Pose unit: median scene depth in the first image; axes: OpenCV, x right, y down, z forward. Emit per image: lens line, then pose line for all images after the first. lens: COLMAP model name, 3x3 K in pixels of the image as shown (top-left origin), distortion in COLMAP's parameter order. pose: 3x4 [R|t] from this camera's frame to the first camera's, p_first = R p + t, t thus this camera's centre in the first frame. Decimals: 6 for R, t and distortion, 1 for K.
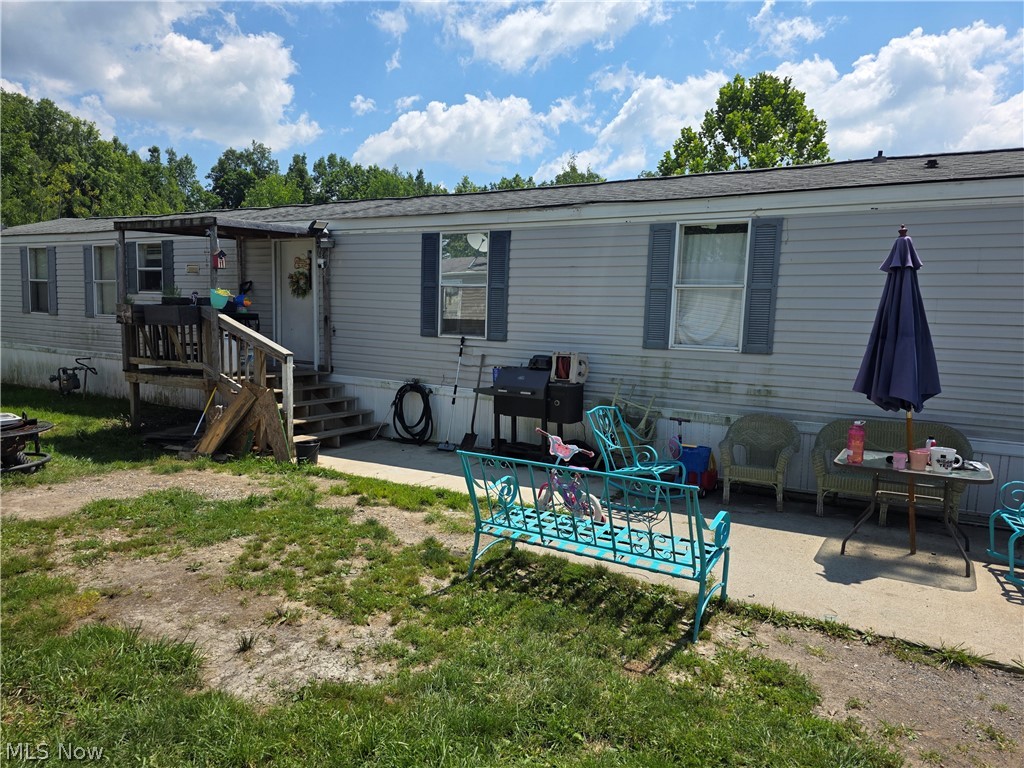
lens RADIAL K [[676.4, 0, 522.1], [0, 676.4, 390.0], [0, 0, 1]] dist [0.060438, -0.046255]
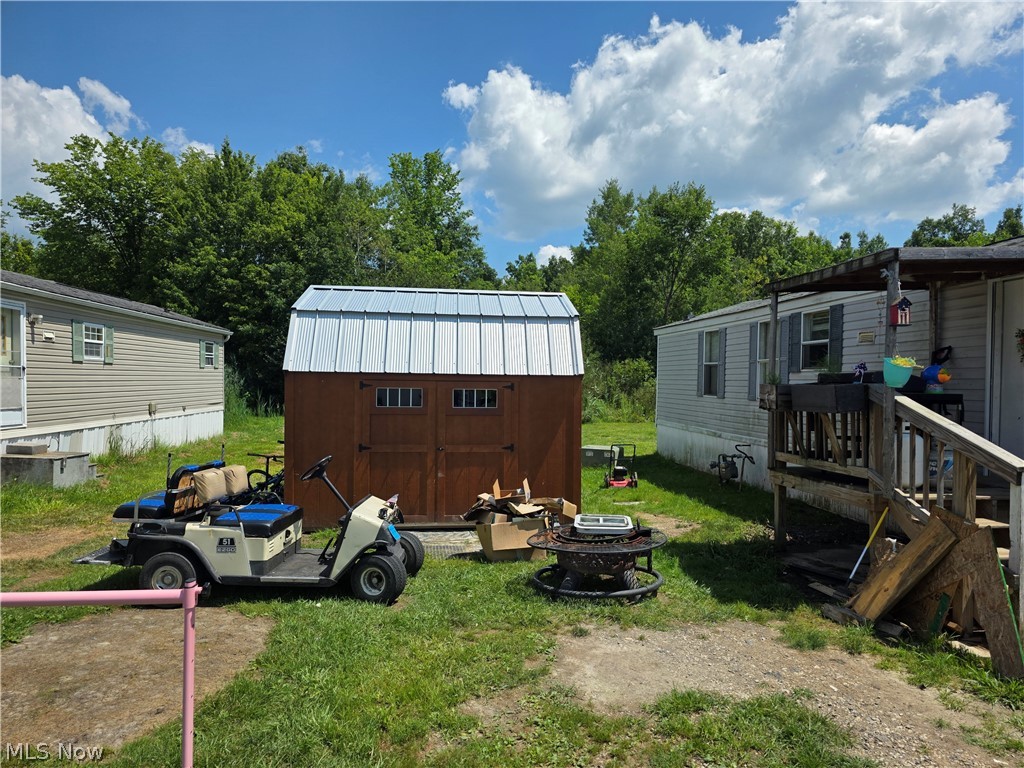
lens RADIAL K [[676.4, 0, 522.1], [0, 676.4, 390.0], [0, 0, 1]] dist [0.060438, -0.046255]
pose [[0.601529, -0.012886, -0.798747, -0.100835], [-0.081221, 0.993702, -0.077198, -0.027630], [0.794711, 0.111312, 0.596694, 0.242056]]
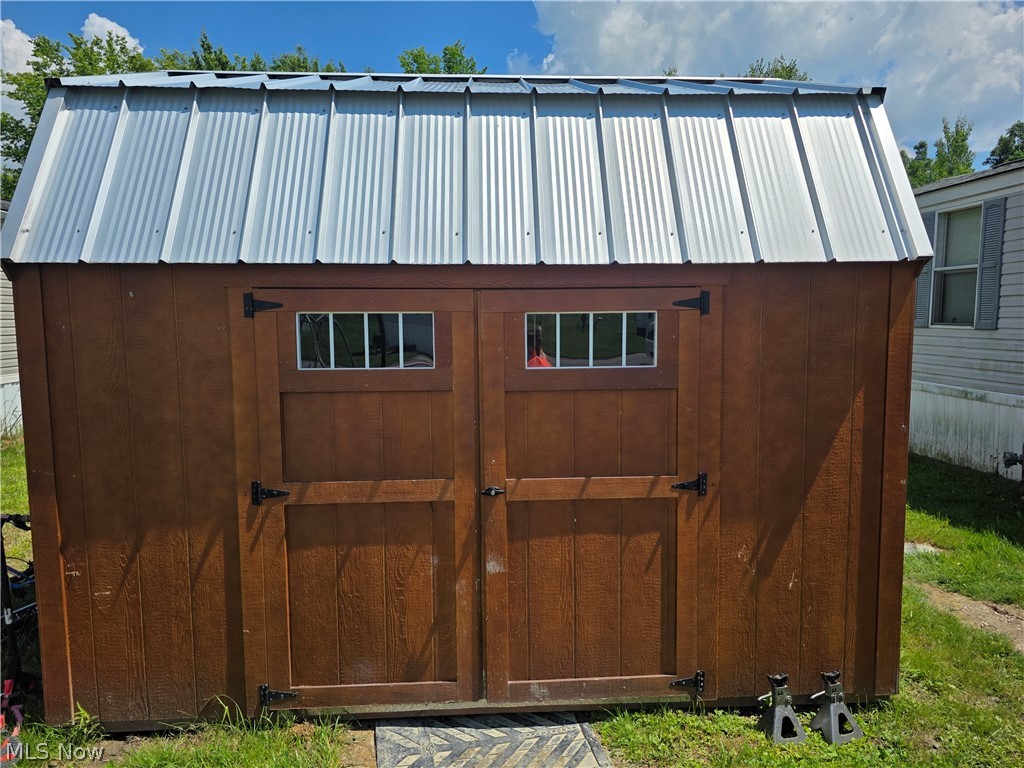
lens RADIAL K [[685.1, 0, 508.4], [0, 685.1, 385.3], [0, 0, 1]] dist [0.086762, -0.100972]
pose [[0.551399, 0.045403, -0.833005, -0.503769], [-0.067929, 0.997646, 0.009412, -0.053494], [0.831471, 0.051396, 0.553185, 0.465941]]
